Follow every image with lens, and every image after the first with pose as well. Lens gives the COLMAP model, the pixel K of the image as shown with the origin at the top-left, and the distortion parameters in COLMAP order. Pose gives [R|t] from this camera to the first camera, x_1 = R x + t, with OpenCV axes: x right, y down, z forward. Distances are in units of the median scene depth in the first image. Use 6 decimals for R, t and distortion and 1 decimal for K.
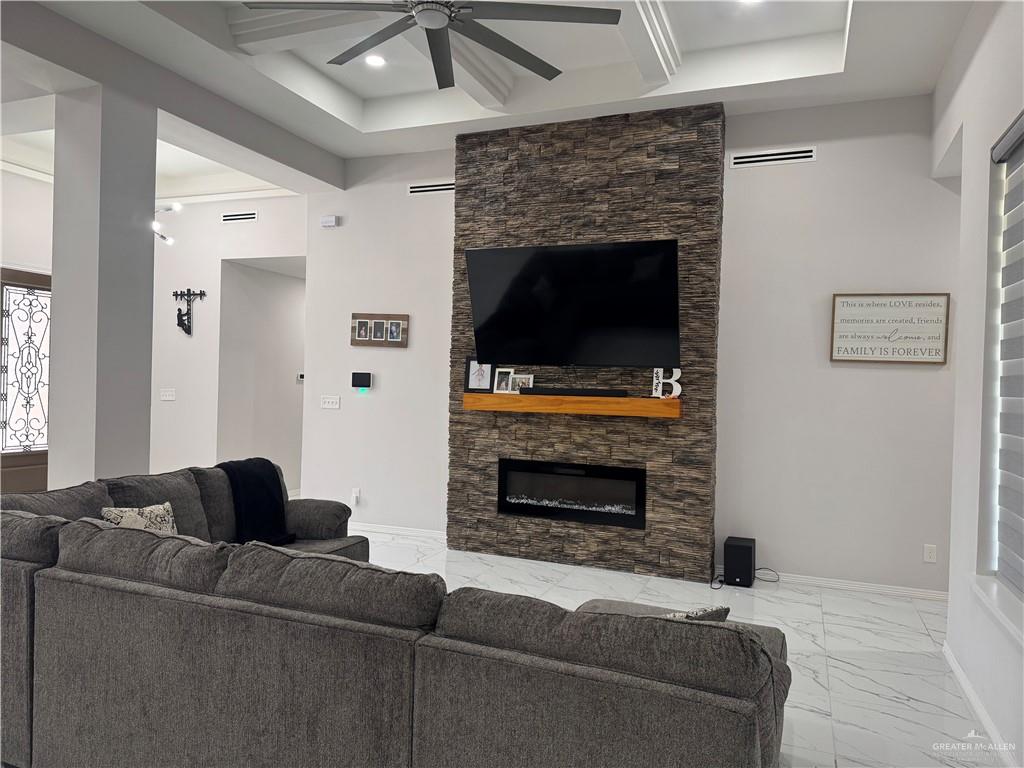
lens RADIAL K [[713.4, 0, 501.3], [0, 713.4, 385.7], [0, 0, 1]] dist [0.067689, -0.091240]
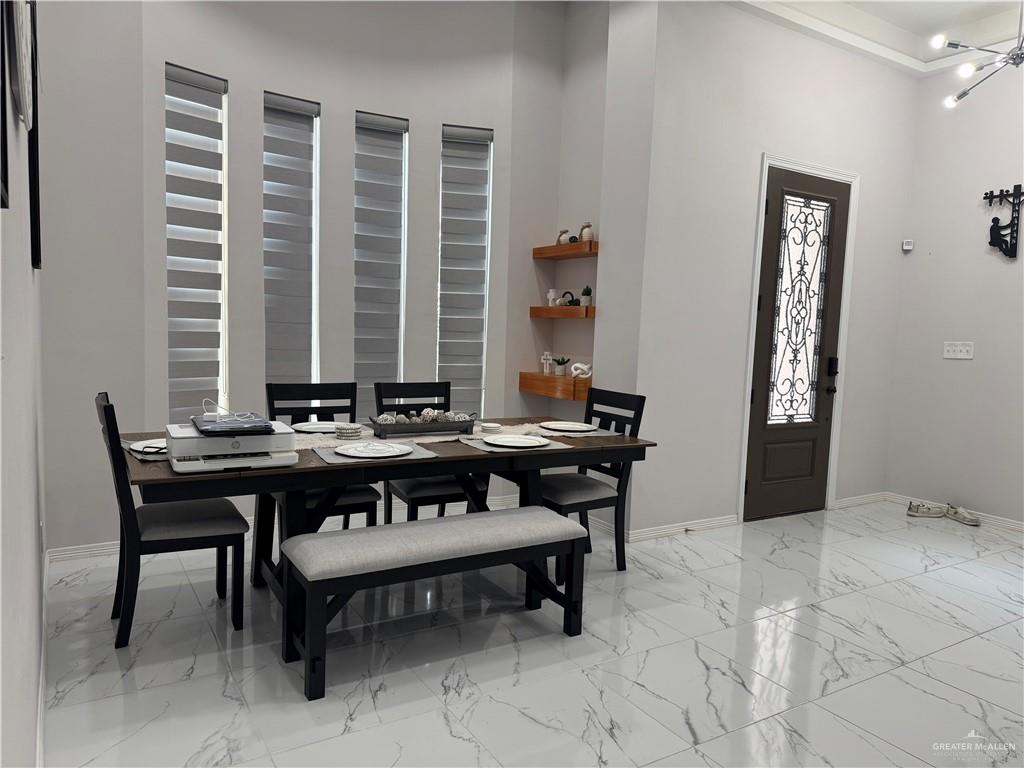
lens RADIAL K [[713.4, 0, 517.7], [0, 713.4, 396.5], [0, 0, 1]] dist [0.067689, -0.091240]
pose [[0.810850, 0.064767, -0.581660, -0.570298], [-0.017899, 0.996137, 0.085966, 0.006675], [0.584981, -0.059294, 0.808877, 0.300652]]
